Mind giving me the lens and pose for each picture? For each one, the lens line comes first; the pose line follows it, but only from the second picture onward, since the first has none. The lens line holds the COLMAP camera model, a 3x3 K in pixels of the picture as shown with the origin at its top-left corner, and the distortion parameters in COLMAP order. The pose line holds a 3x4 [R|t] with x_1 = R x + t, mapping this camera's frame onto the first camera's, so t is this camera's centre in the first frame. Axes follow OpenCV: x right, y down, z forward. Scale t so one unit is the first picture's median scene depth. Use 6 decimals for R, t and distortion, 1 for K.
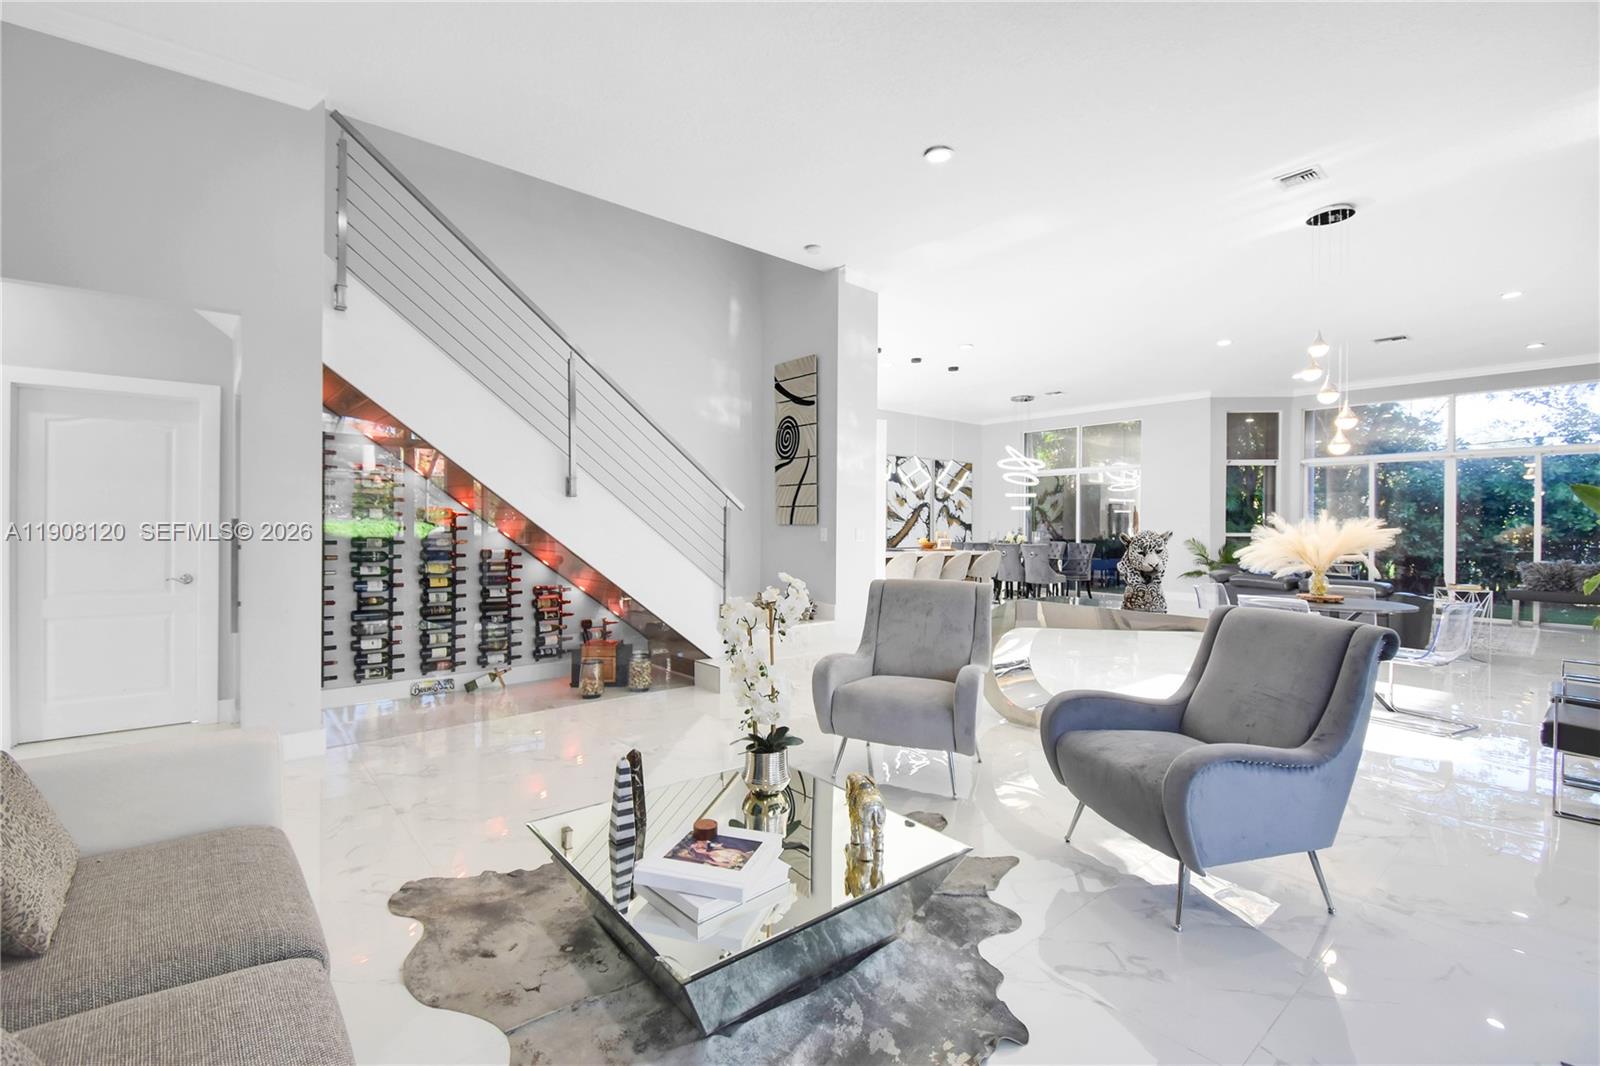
lens RADIAL K [[674.0, 0, 798.9], [0, 674.0, 526.0], [0, 0, 1]] dist [-0.001329, -0.000175]
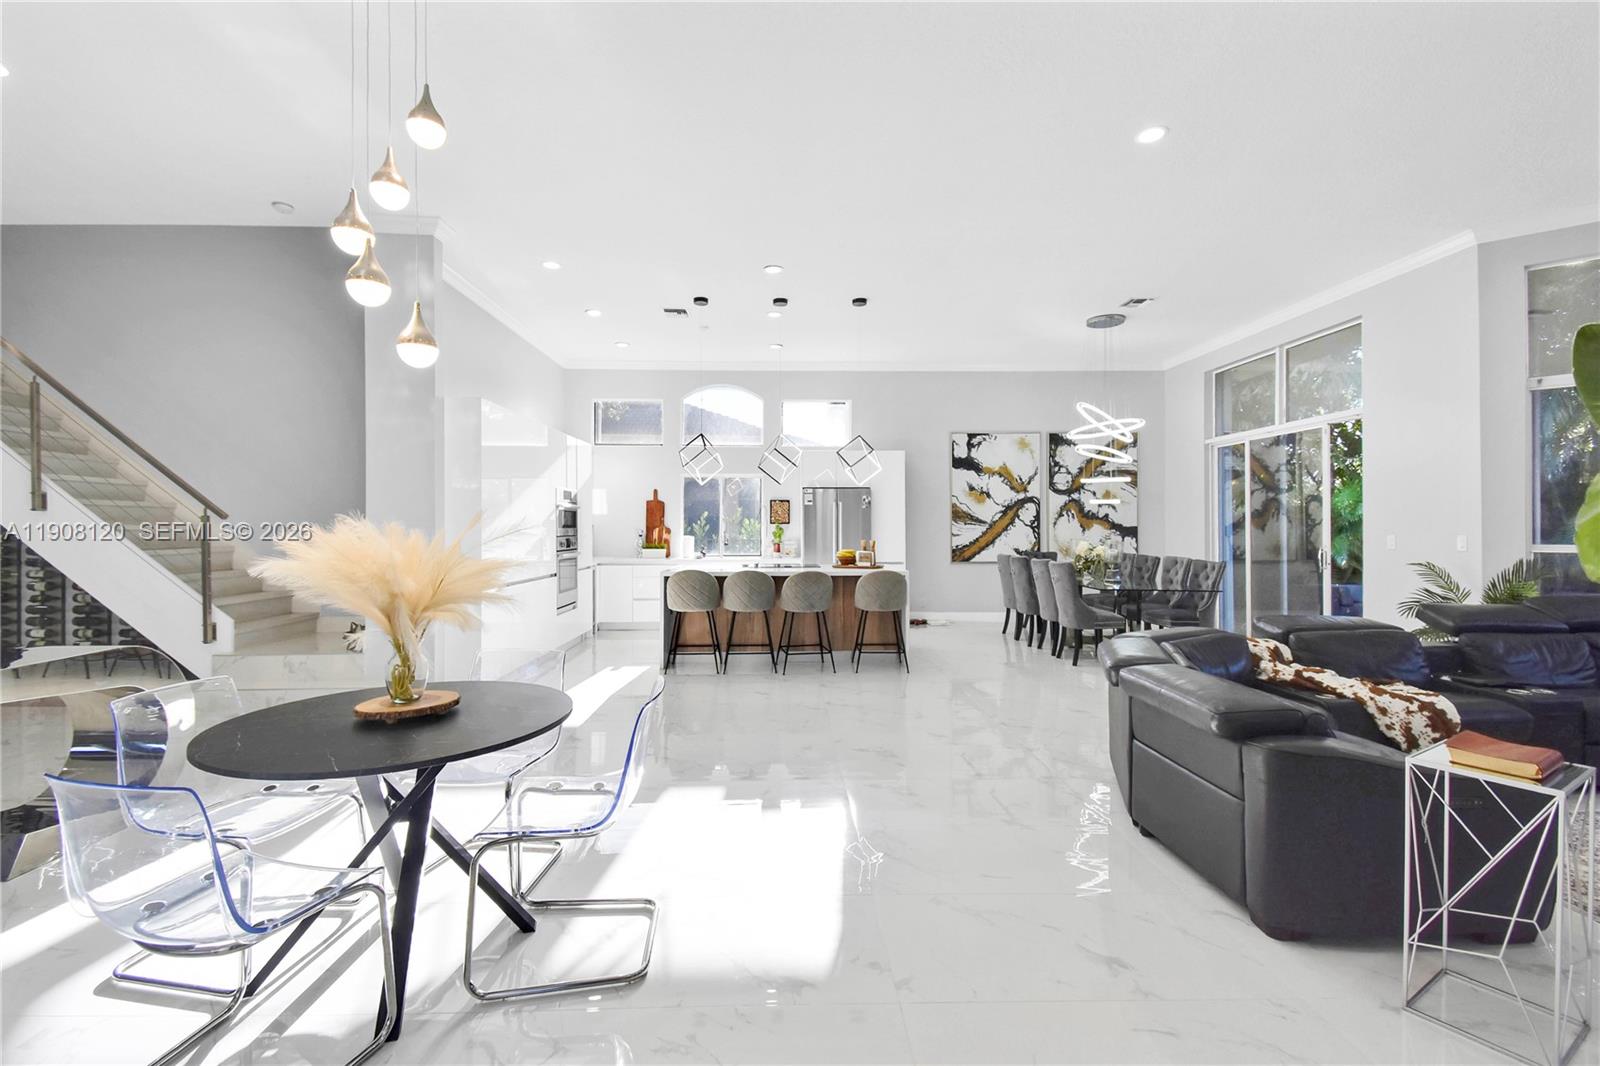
lens RADIAL K [[747.0, 0, 796.2], [0, 747.0, 526.9], [0, 0, 1]] dist [0.015841, 0.000300]
pose [[0.776486, -0.010324, -0.630050, 0.488090], [0.005428, 0.999938, -0.009694, 0.002126], [0.630111, 0.004107, 0.776494, 0.262668]]
